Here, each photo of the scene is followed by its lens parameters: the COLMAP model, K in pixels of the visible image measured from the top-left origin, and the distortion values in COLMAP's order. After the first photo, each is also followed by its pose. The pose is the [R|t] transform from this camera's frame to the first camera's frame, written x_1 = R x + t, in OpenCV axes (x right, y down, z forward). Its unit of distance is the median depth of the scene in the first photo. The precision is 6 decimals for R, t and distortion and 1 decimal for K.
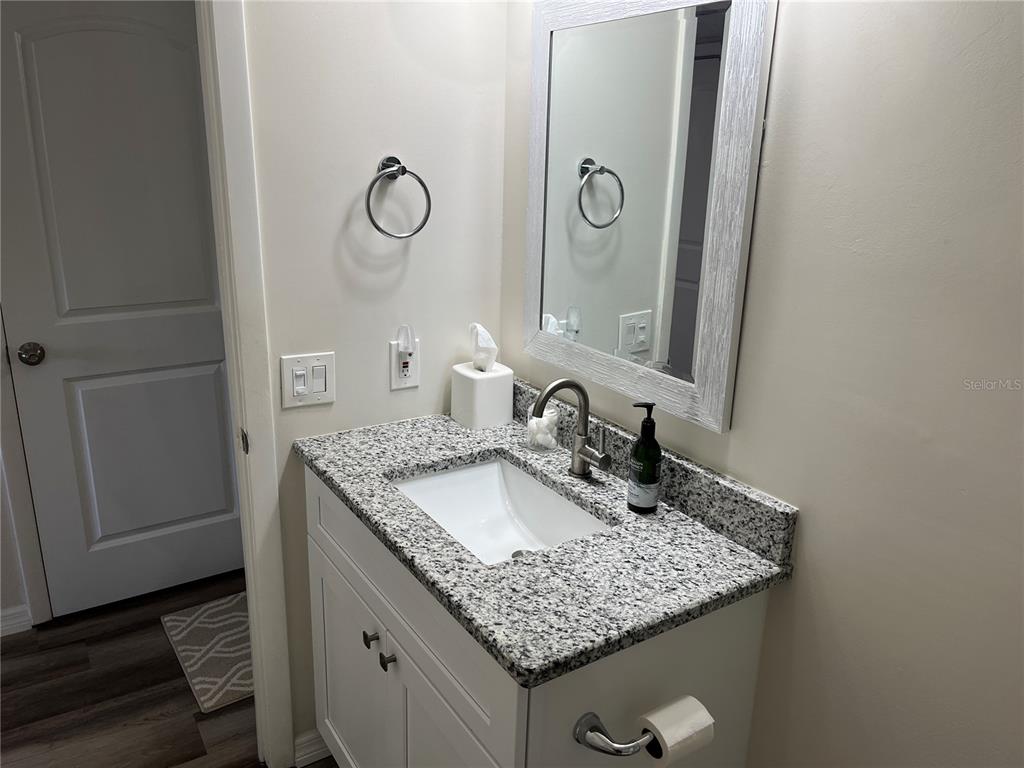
lens RADIAL K [[779.9, 0, 511.2], [0, 779.9, 374.3], [0, 0, 1]] dist [0.068018, -0.086812]
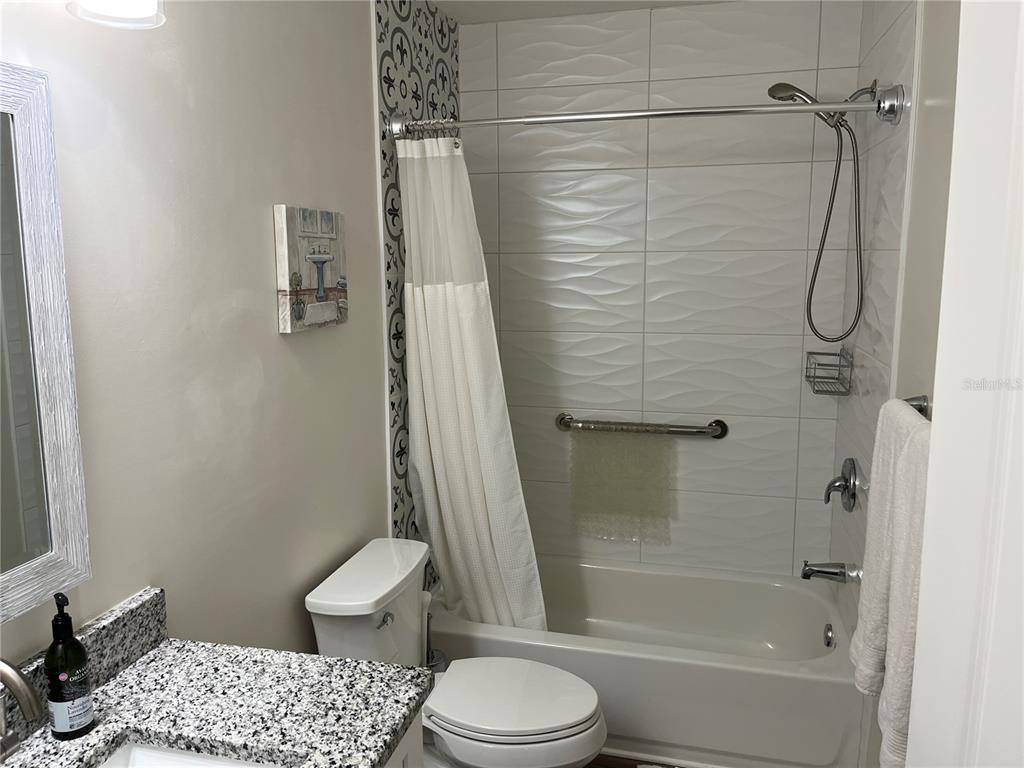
lens RADIAL K [[779.9, 0, 511.2], [0, 779.9, 374.3], [0, 0, 1]] dist [0.068018, -0.086812]
pose [[-0.683351, -0.126199, 0.719100, -0.733720], [0.199252, 0.915321, 0.349981, -0.384045], [-0.702375, 0.382442, -0.600340, 1.183490]]
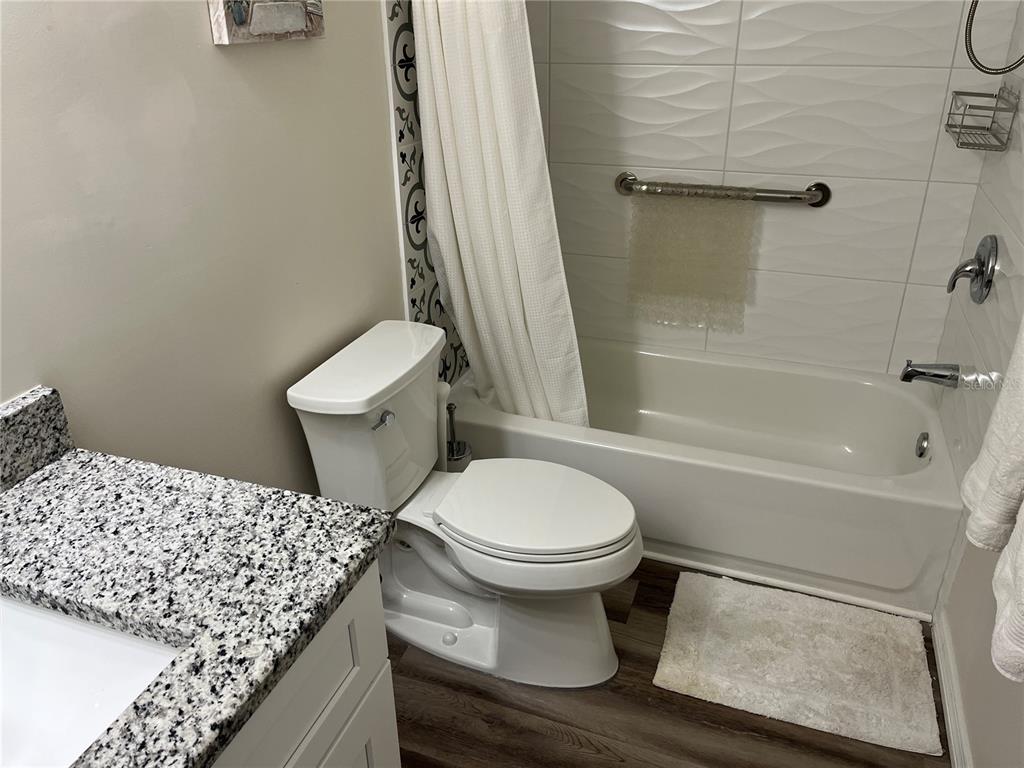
lens RADIAL K [[779.9, 0, 511.2], [0, 779.9, 374.3], [0, 0, 1]] dist [0.068018, -0.086812]
pose [[-0.606761, -0.355992, 0.710711, -0.541638], [0.223411, 0.781689, 0.582280, -0.219891], [-0.762842, 0.512085, -0.394766, 0.934409]]
